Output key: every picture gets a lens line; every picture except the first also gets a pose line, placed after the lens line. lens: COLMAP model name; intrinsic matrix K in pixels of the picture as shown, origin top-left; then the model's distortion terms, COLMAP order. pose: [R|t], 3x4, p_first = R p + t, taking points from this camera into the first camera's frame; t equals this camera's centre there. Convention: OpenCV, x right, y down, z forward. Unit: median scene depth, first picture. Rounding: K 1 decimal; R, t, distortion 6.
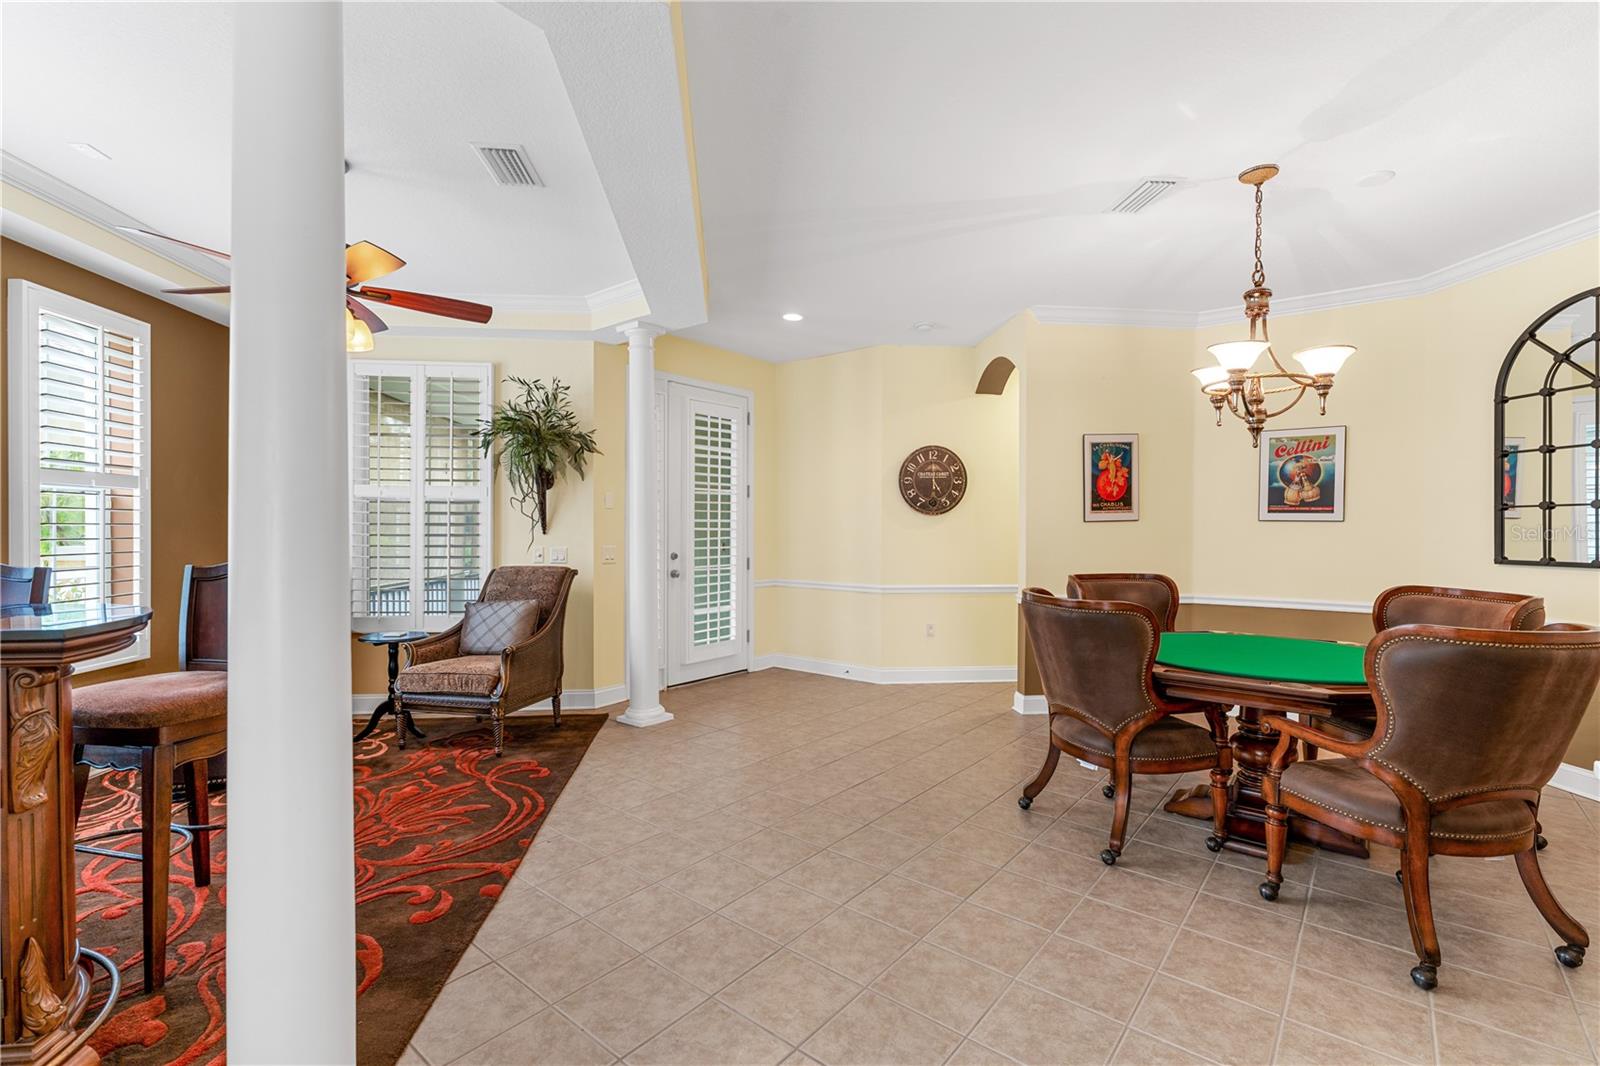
lens RADIAL K [[709.7, 0, 795.7], [0, 709.7, 534.6], [0, 0, 1]] dist [0.001221, 0.000224]
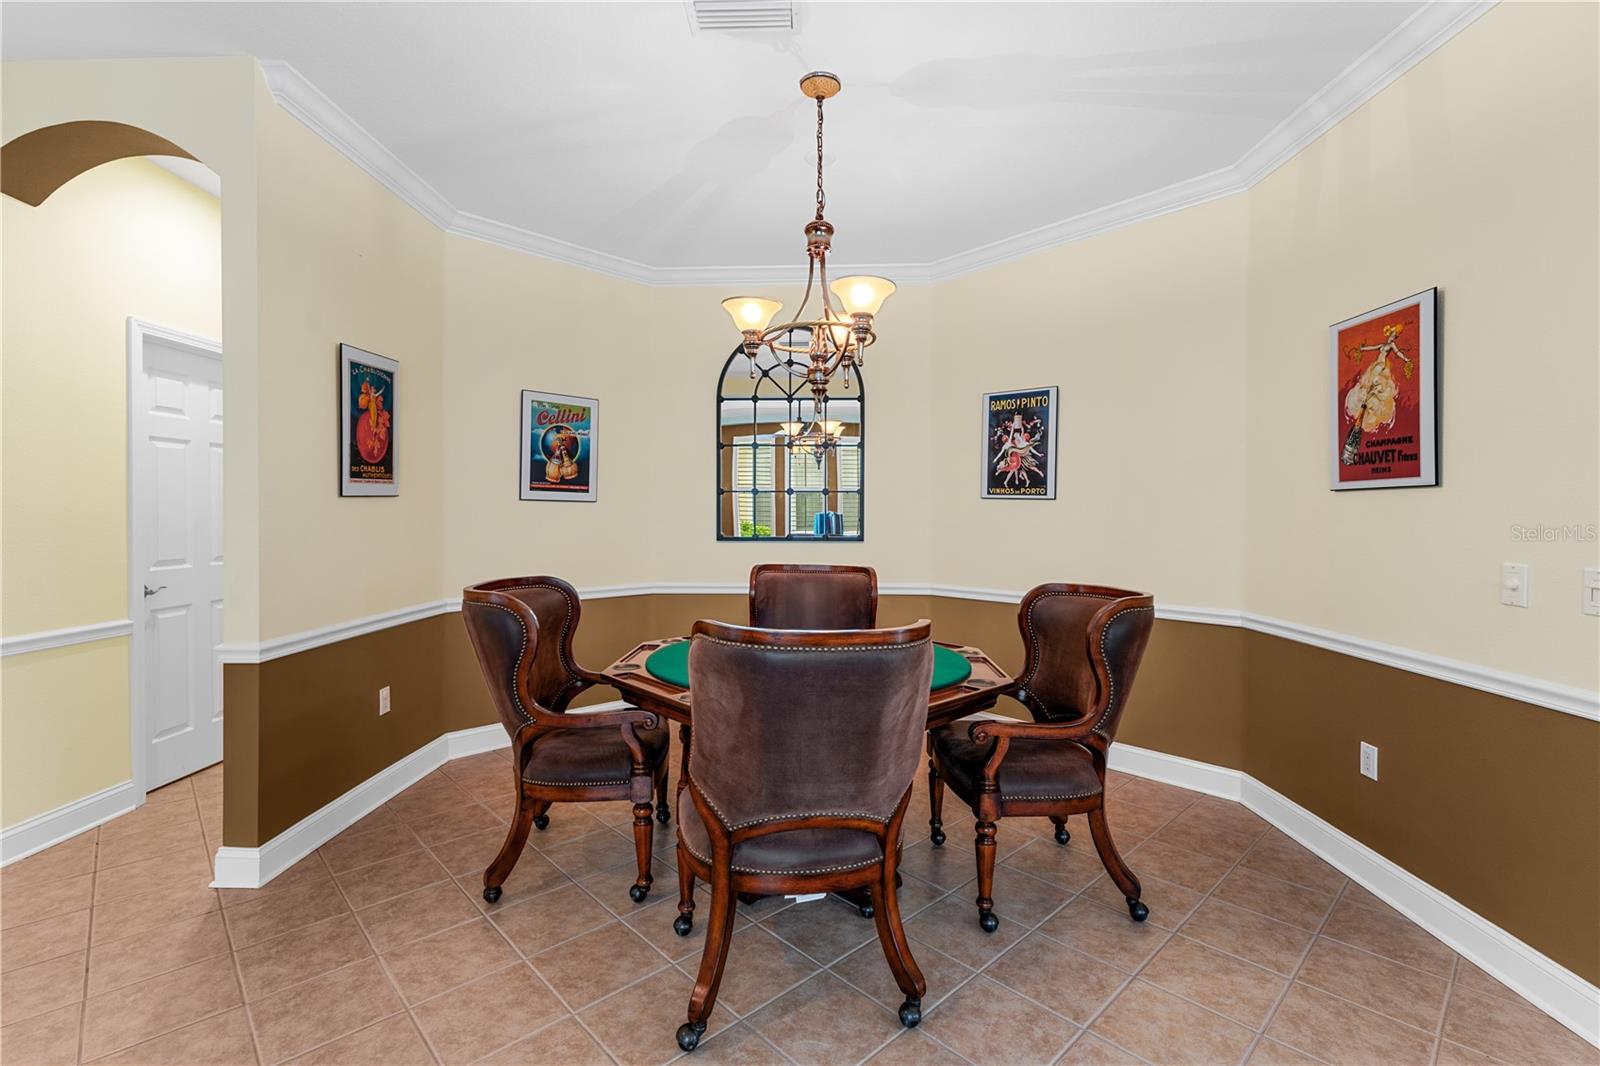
lens RADIAL K [[720.6, 0, 794.2], [0, 720.6, 520.8], [0, 0, 1]] dist [-0.001621, -0.000258]
pose [[0.124981, -0.013367, 0.992069, -0.130006], [0.005376, 0.999904, 0.012795, -0.004387], [-0.992145, 0.003734, 0.125041, 0.600533]]
